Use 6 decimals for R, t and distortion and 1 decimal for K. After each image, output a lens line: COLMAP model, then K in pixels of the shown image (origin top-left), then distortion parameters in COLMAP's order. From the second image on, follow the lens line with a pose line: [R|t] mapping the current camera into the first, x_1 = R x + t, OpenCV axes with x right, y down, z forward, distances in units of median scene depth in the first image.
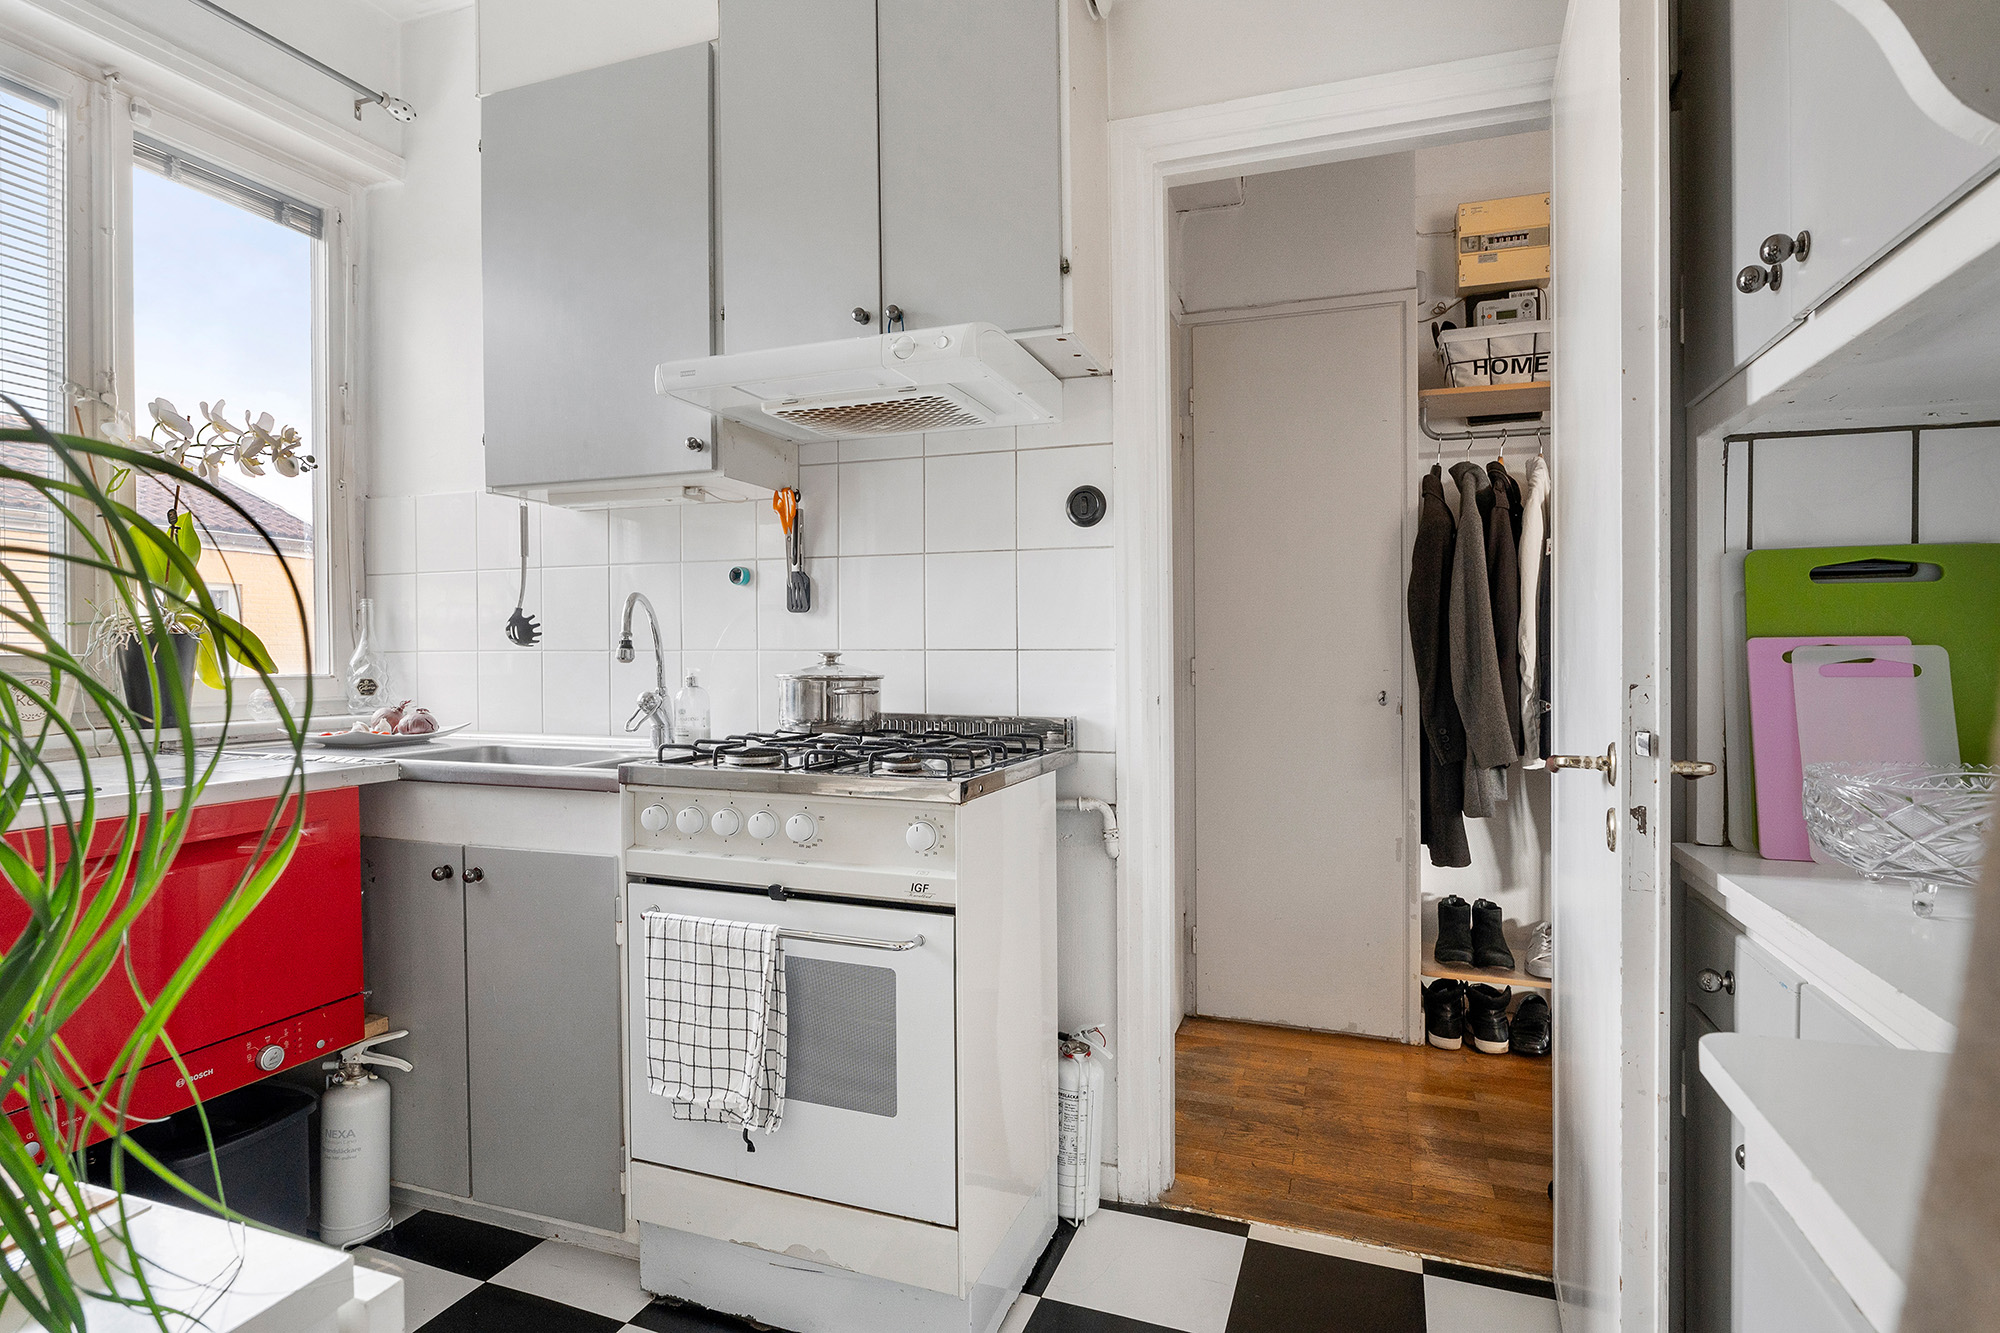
lens RADIAL K [[1021.8, 0, 1000.0], [0, 1021.8, 666.5], [0, 0, 1]] dist [0.004431, 0.000059]
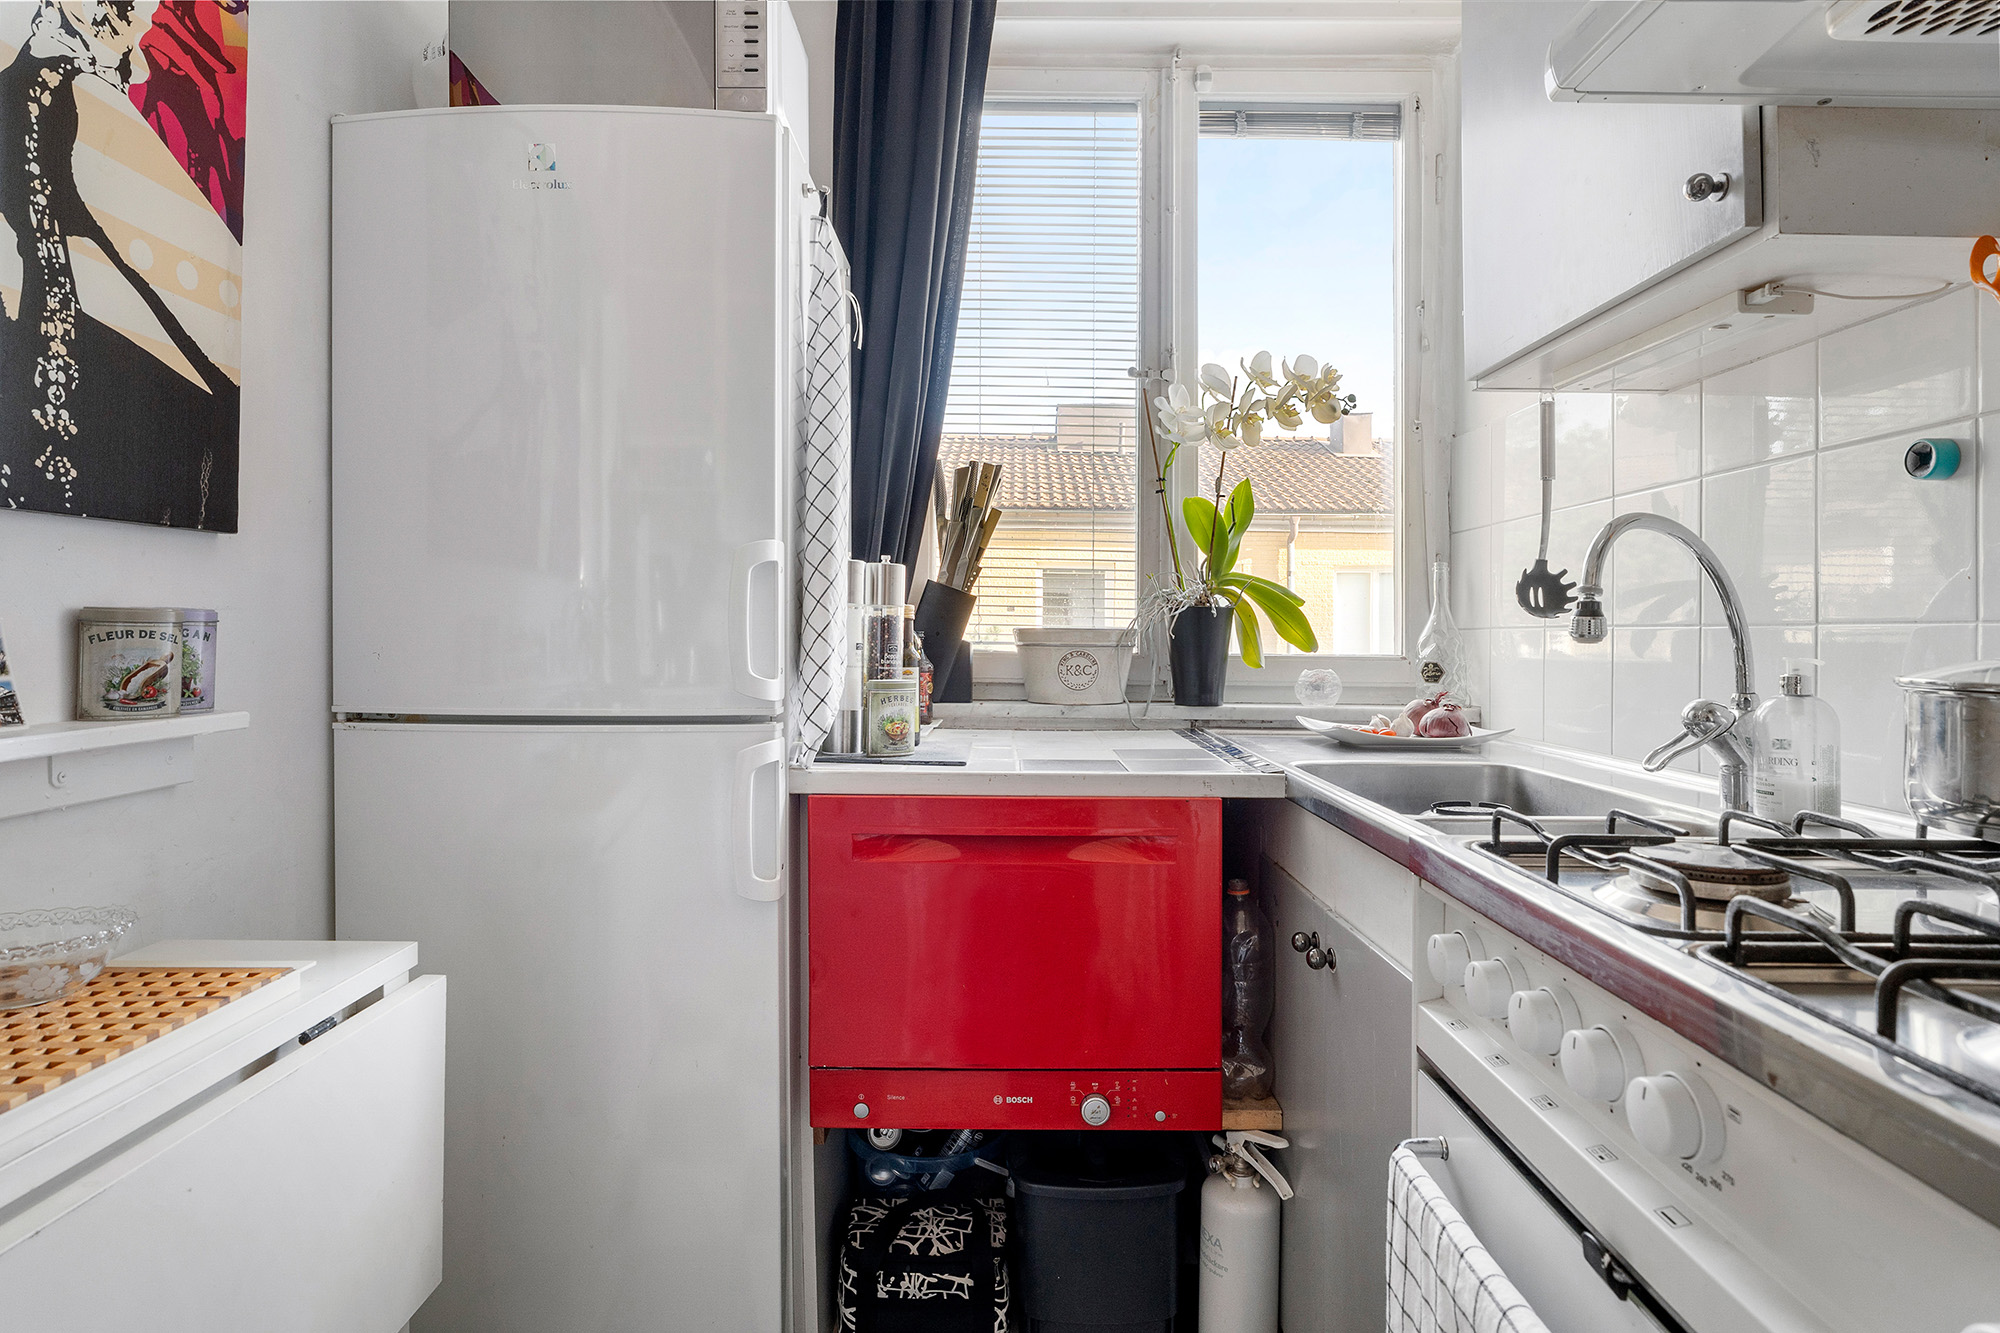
lens RADIAL K [[1052.2, 0, 992.4], [0, 1052.2, 635.3], [0, 0, 1]] dist [-0.005702, 0.001334]
pose [[0.335830, 0.005535, -0.941907, 0.046610], [-0.020751, 0.999784, -0.001524, -0.000458], [0.941694, 0.020057, 0.335872, 0.468099]]
